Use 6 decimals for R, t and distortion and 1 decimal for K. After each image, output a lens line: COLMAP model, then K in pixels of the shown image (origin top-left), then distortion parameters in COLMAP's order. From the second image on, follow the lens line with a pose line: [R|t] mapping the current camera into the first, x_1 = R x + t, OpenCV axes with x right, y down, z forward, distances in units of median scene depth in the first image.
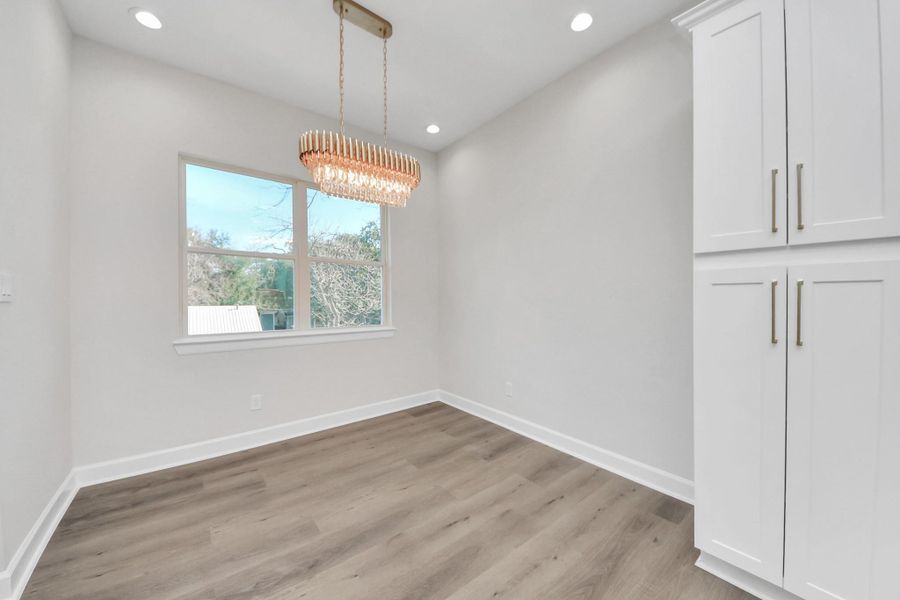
lens RADIAL K [[331.4, 0, 445.5], [0, 331.4, 291.8], [0, 0, 1]] dist [0.000768, -0.000014]
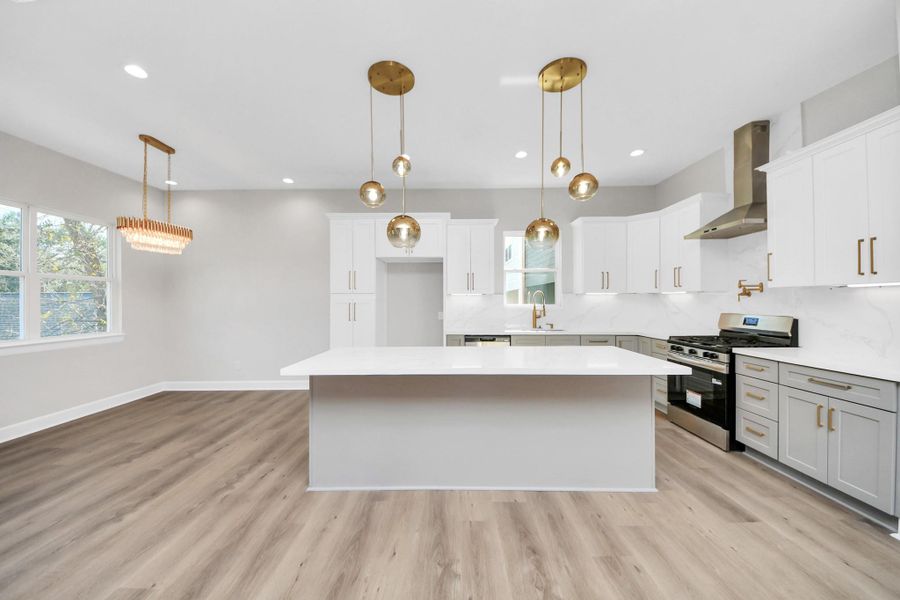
lens RADIAL K [[325.4, 0, 445.1], [0, 325.4, 303.5], [0, 0, 1]] dist [0.001577, 0.000009]
pose [[0.629592, -0.010634, 0.776853, -0.601119], [-0.008468, 0.999753, 0.020548, -0.059833], [-0.776880, -0.019515, 0.629346, -1.138205]]
